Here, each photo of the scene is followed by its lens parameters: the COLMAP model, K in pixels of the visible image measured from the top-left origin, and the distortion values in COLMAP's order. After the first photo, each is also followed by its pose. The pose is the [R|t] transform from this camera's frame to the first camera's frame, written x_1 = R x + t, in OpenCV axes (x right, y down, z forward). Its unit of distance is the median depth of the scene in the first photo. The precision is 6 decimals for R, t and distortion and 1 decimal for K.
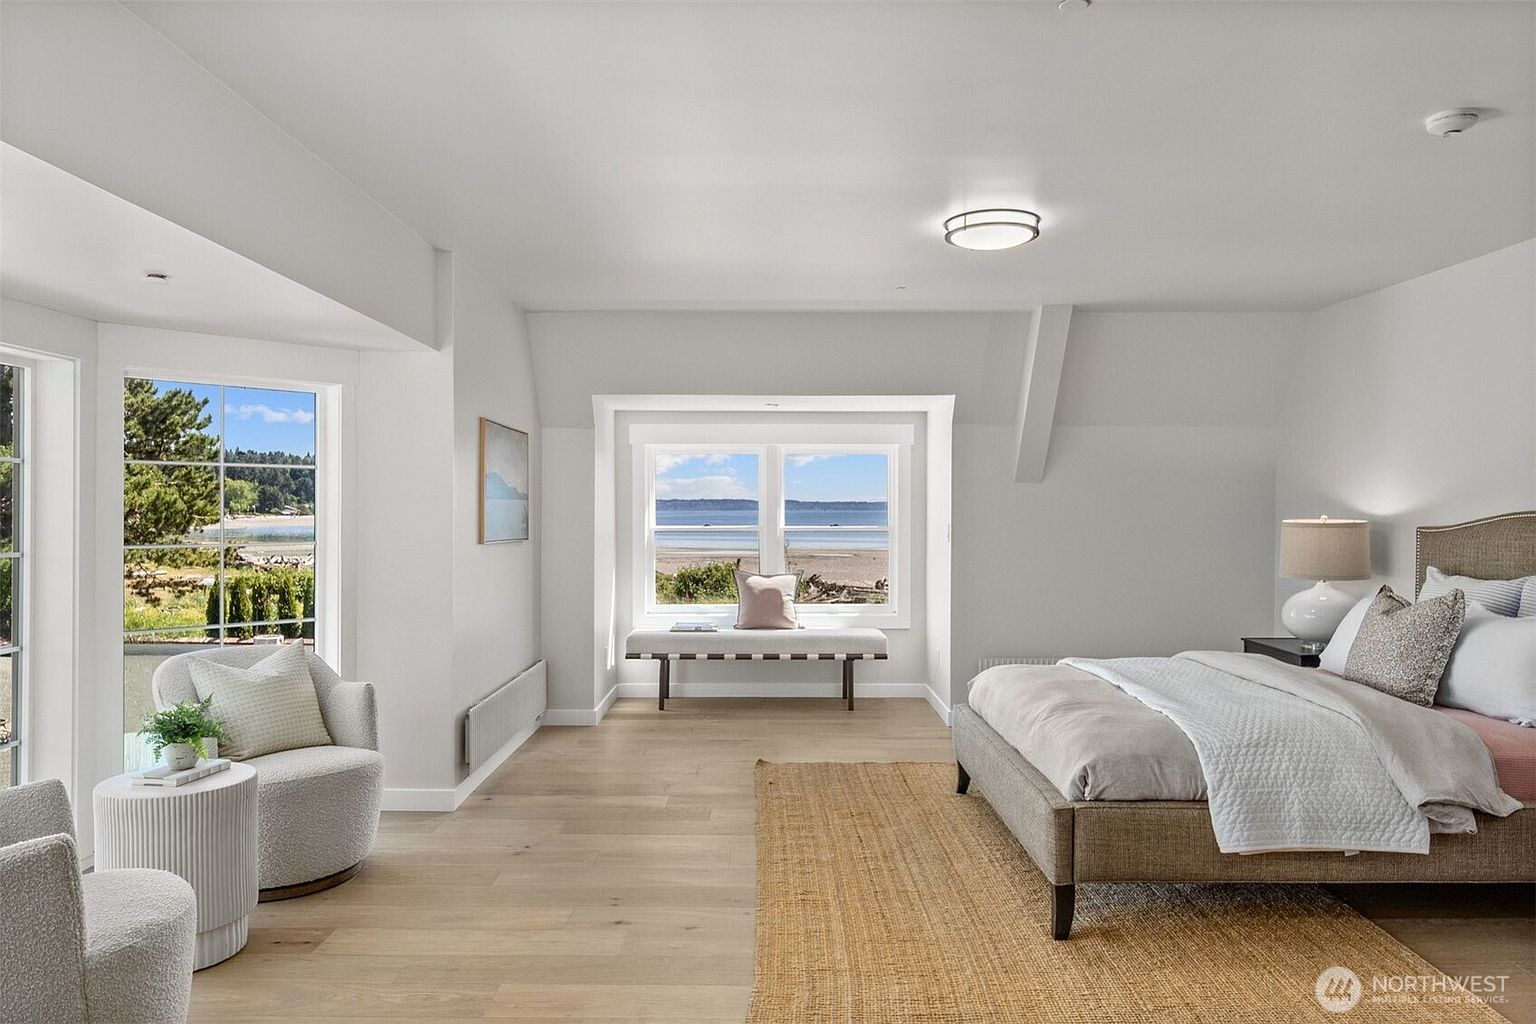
lens RADIAL K [[1039.9, 0, 766.6], [0, 1039.9, 514.2], [0, 0, 1]] dist [0.006714, -0.002510]
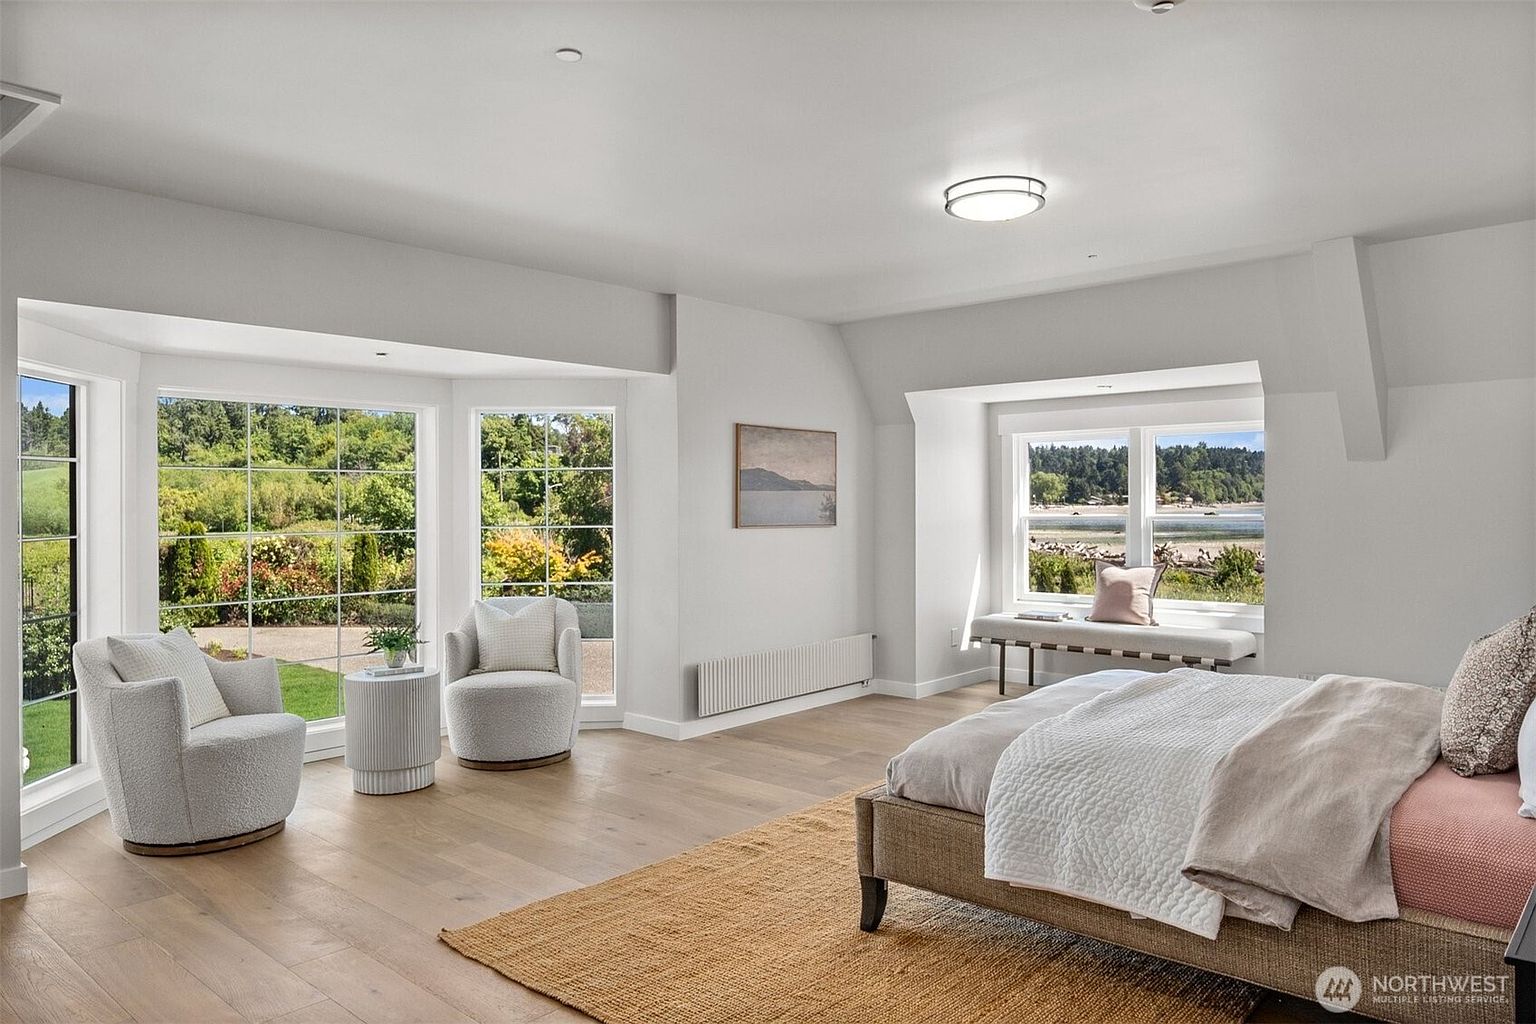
lens RADIAL K [[1039.9, 0, 802.6], [0, 1039.9, 518.4], [0, 0, 1]] dist [0.006714, -0.002510]
pose [[0.753776, 0.004183, -0.657118, 0.420988], [0.004989, 0.999914, 0.012088, 0.002137], [0.657112, -0.012390, 0.753691, 0.104189]]
